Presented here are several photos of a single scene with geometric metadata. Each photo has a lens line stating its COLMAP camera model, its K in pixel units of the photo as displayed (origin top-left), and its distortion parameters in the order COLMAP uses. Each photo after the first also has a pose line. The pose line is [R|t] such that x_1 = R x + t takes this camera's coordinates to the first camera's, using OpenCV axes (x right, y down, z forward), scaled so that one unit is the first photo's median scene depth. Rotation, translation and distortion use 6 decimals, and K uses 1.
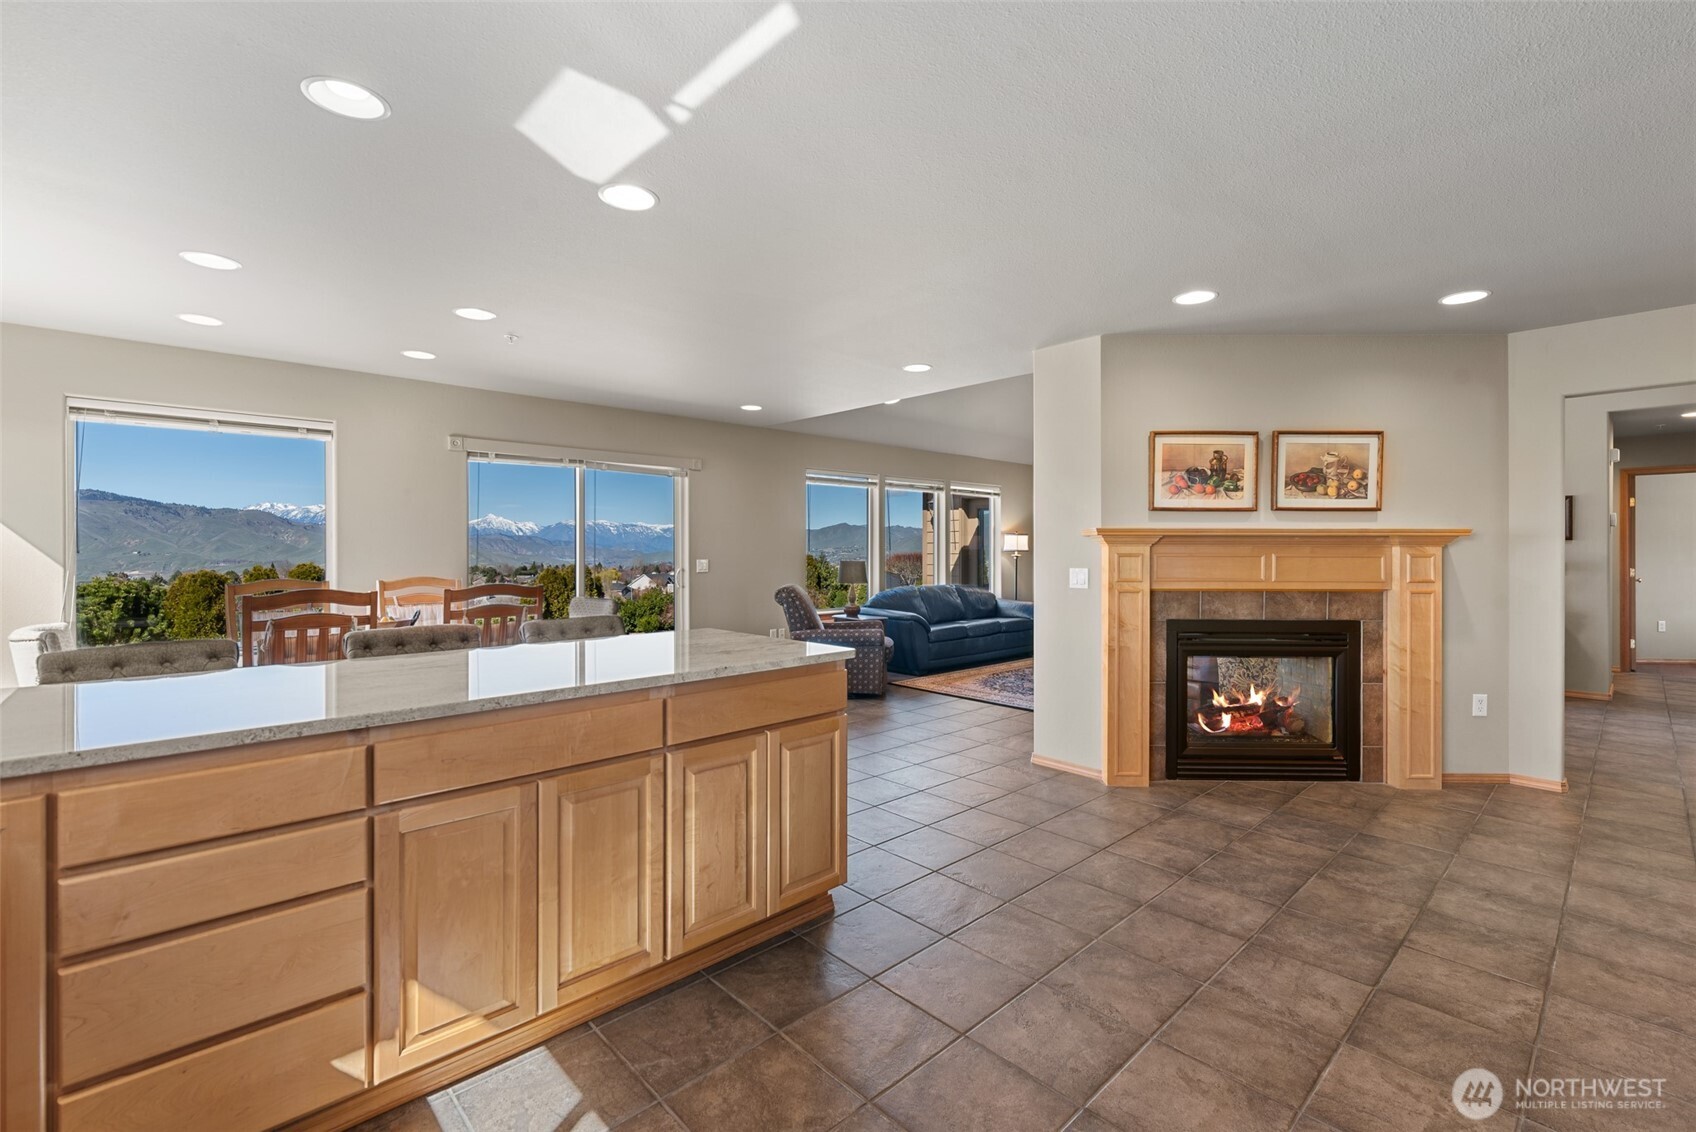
lens RADIAL K [[743.7, 0, 864.3], [0, 743.7, 552.6], [0, 0, 1]] dist [0.001651, -0.000185]
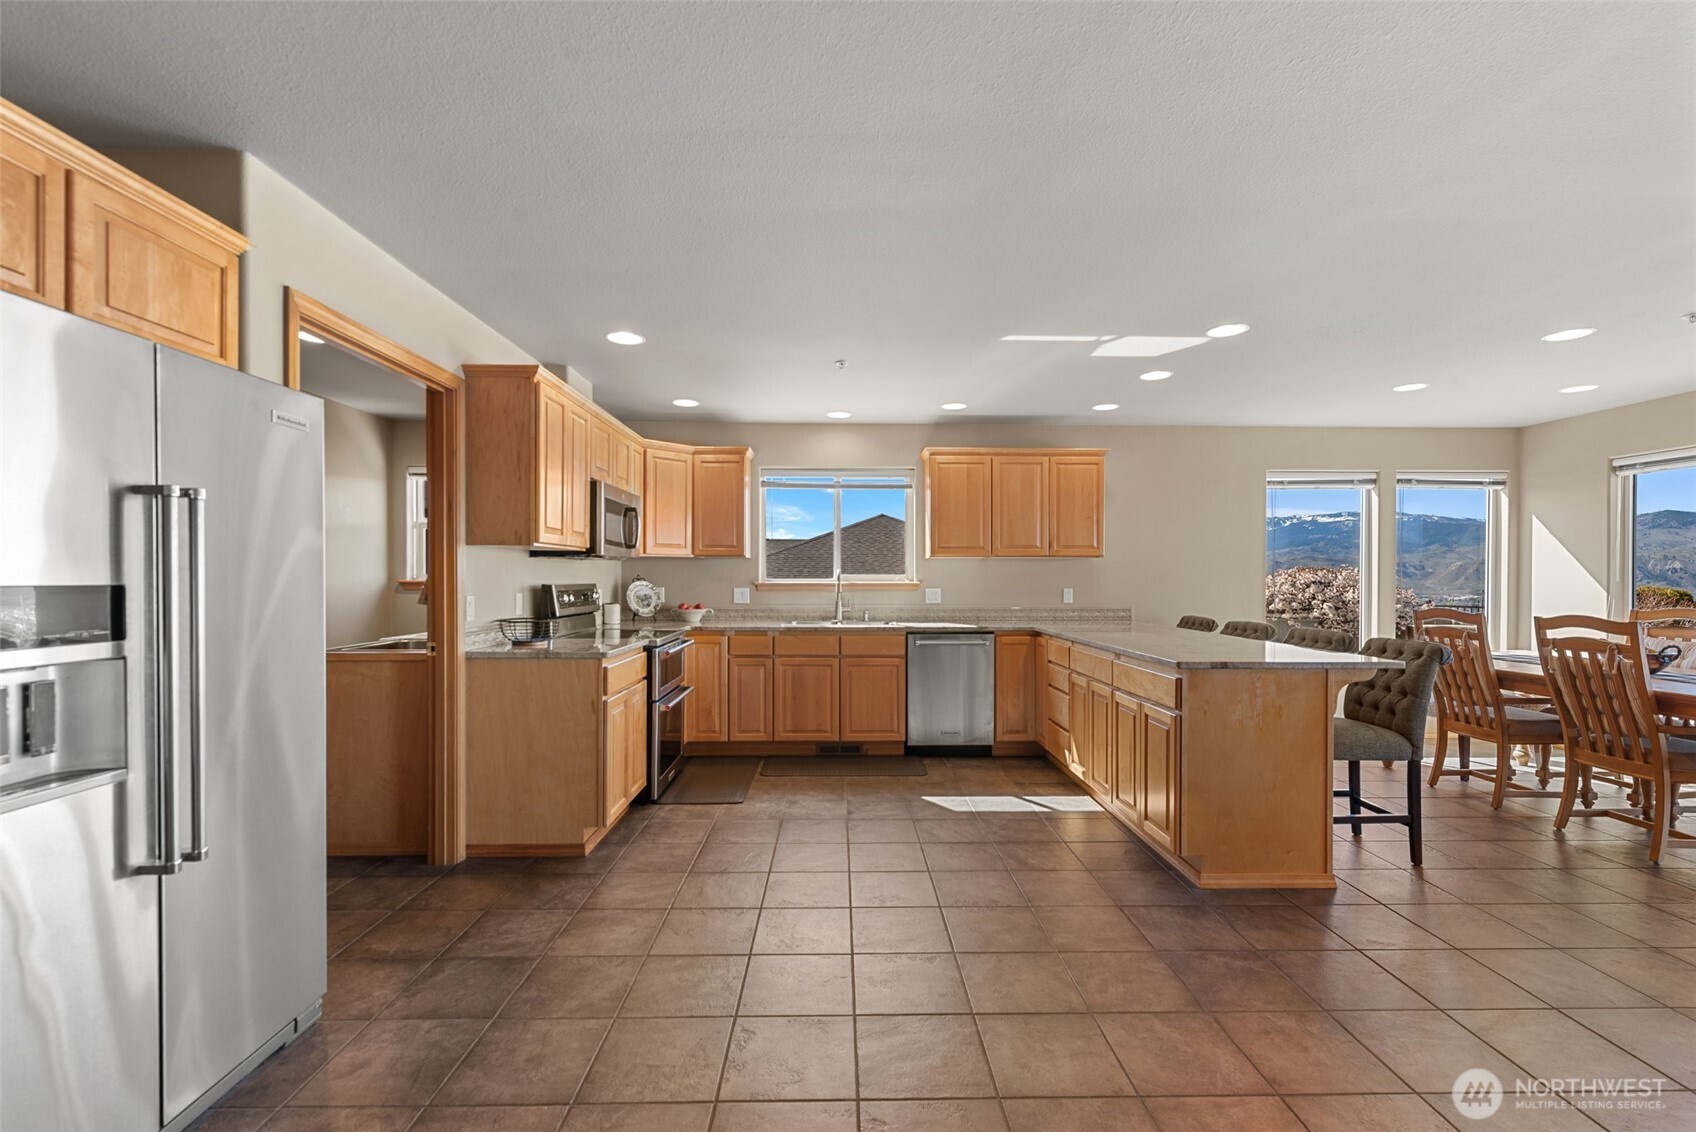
lens RADIAL K [[743.7, 0, 856.5], [0, 743.7, 576.4], [0, 0, 1]] dist [0.001651, -0.000185]
pose [[-0.668645, -0.001262, -0.743581, 0.755699], [-0.006240, 0.999973, 0.003914, -0.004034], [0.743556, 0.007257, -0.668634, 0.881970]]
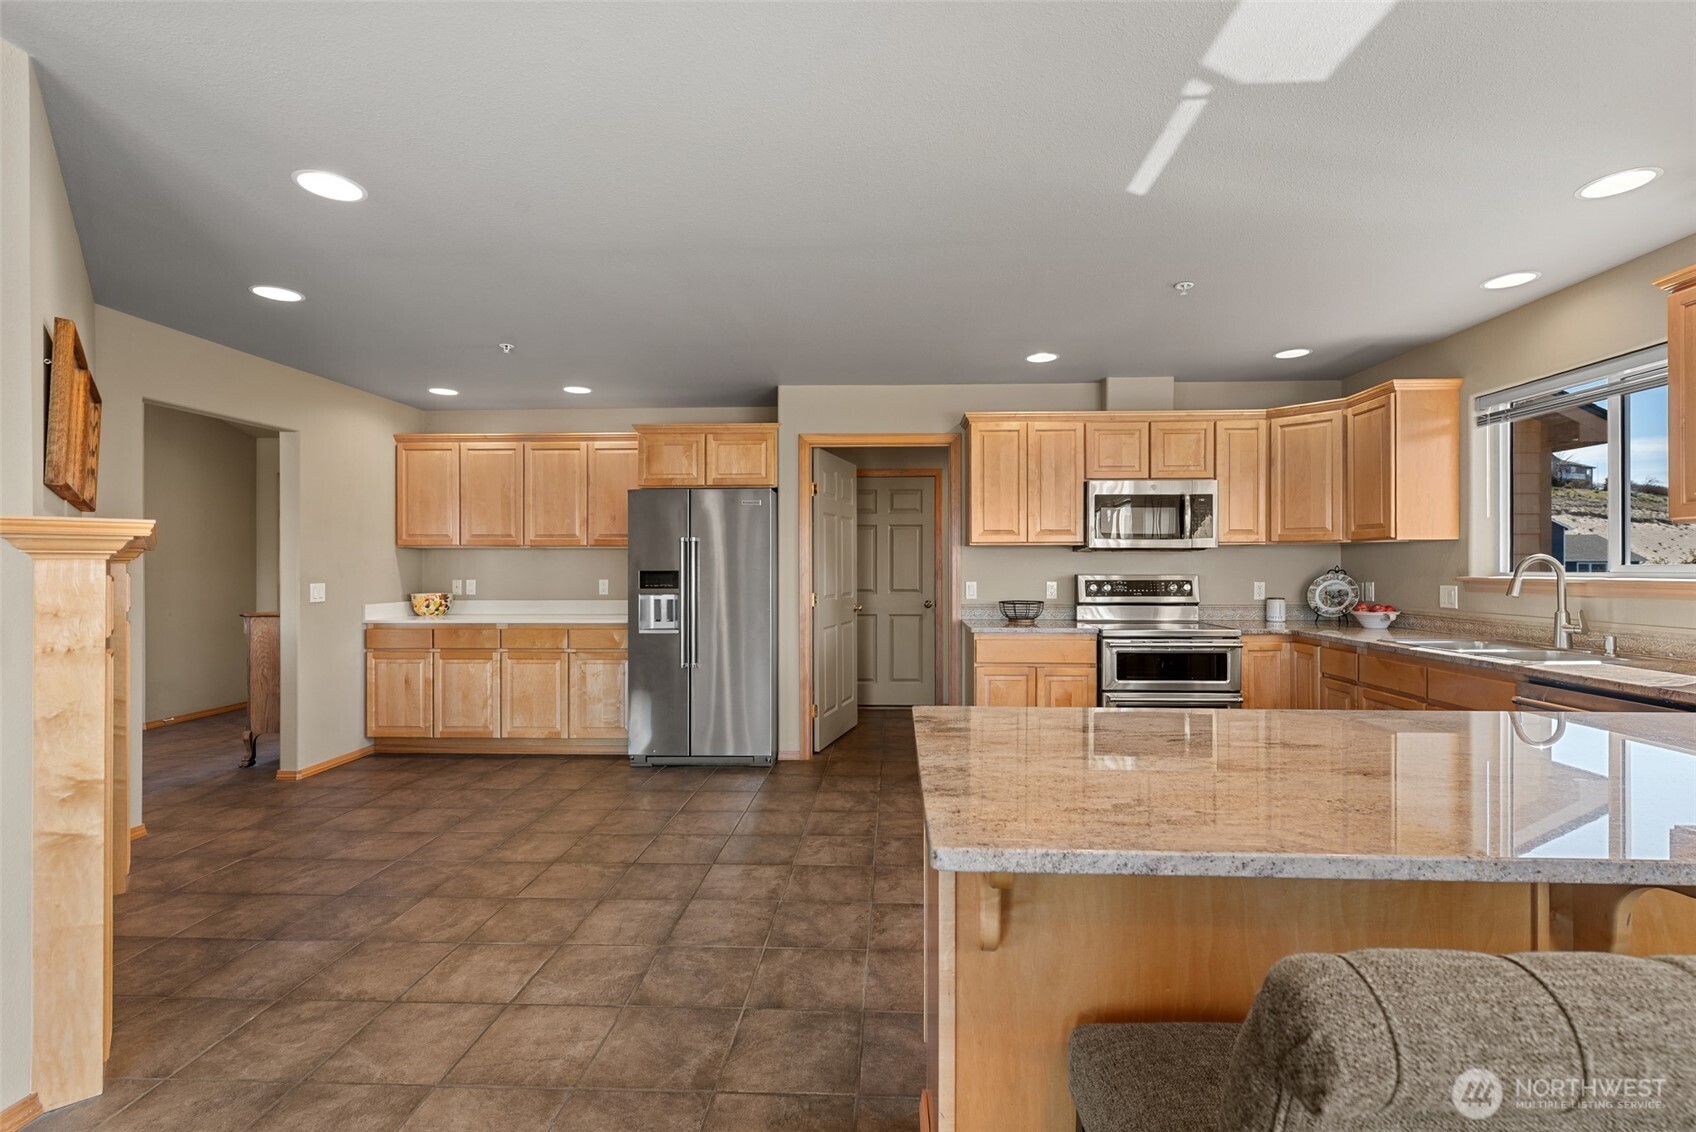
lens RADIAL K [[743.7, 0, 861.2], [0, 743.7, 565.3], [0, 0, 1]] dist [0.001651, -0.000185]
pose [[-0.694987, 0.003380, 0.719014, -0.307286], [0.003528, 0.999993, -0.001290, -0.001909], [-0.719013, 0.001640, -0.694994, 0.960684]]
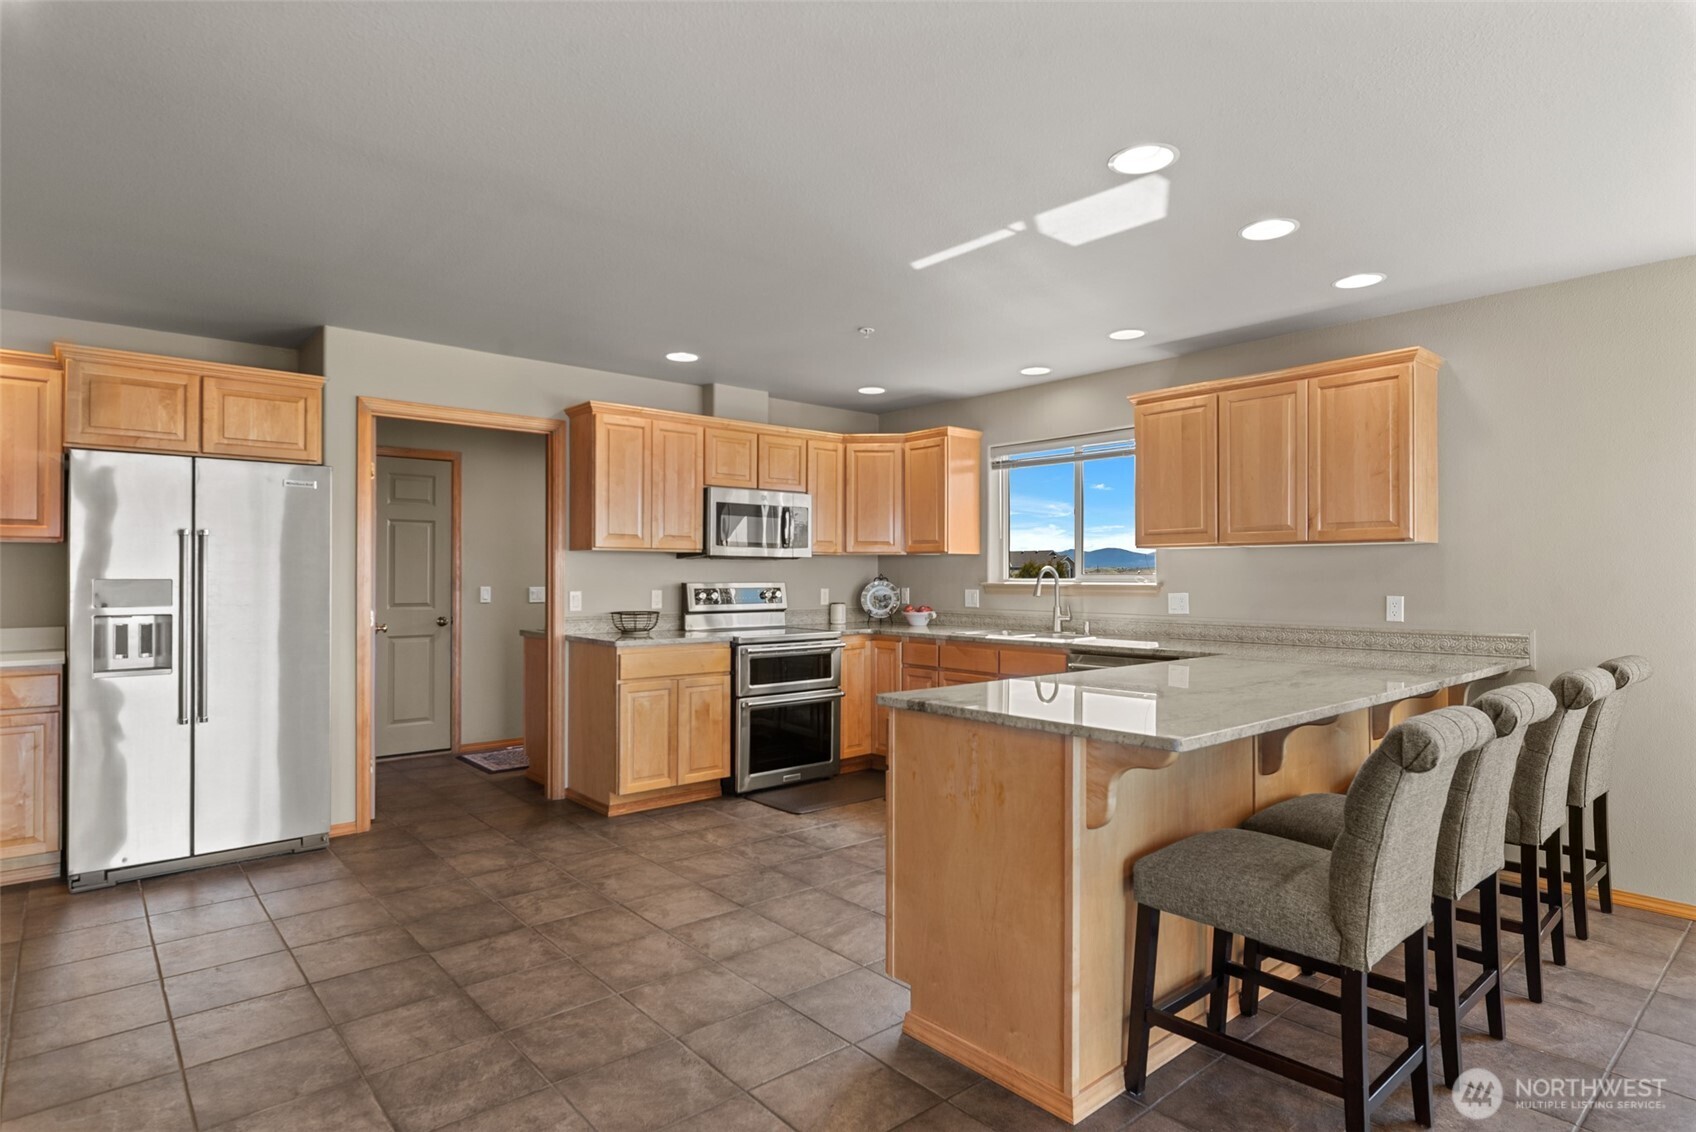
lens RADIAL K [[906.6, 0, 849.2], [0, 906.6, 567.2], [0, 0, 1]] dist [0.002010, -0.000556]
pose [[-0.998850, 0.000106, 0.047947, -0.018672], [-0.000139, 0.999987, -0.005116, -0.003967], [-0.047947, -0.005117, -0.998837, 1.260991]]
